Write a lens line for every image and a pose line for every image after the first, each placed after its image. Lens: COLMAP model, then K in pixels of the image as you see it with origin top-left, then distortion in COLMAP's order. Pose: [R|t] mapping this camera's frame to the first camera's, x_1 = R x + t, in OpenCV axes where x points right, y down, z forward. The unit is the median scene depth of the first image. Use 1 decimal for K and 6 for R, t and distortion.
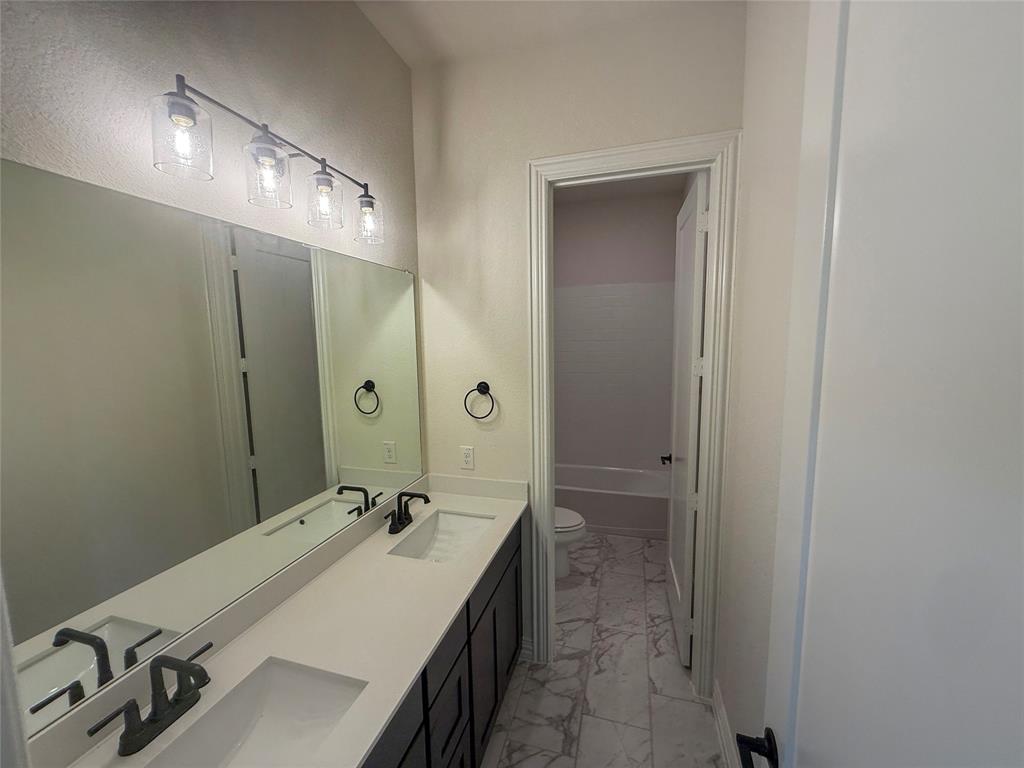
lens RADIAL K [[406.7, 0, 512.0], [0, 406.7, 384.0], [0, 0, 1]] dist [-0.001241, 0.000060]
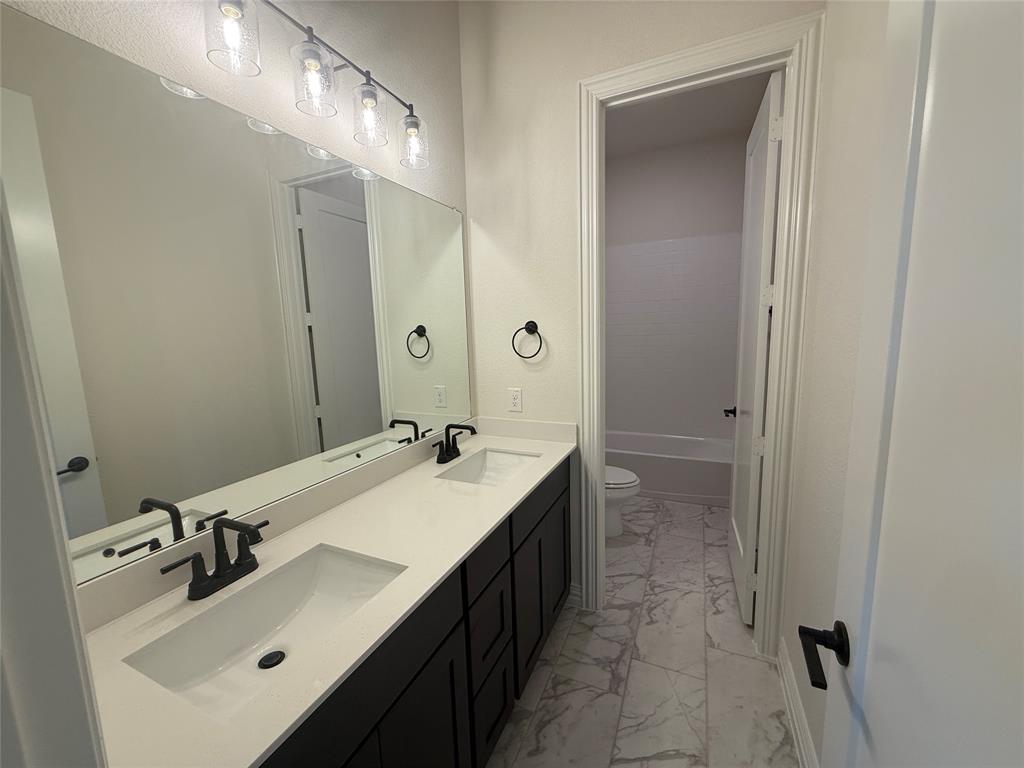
lens RADIAL K [[406.7, 0, 512.0], [0, 406.7, 384.0], [0, 0, 1]] dist [-0.001241, 0.000060]
pose [[0.990190, 0.004770, -0.139645, 0.022563], [-0.000807, 0.999596, 0.028425, 0.128115], [0.139724, -0.028034, 0.989794, 0.021283]]
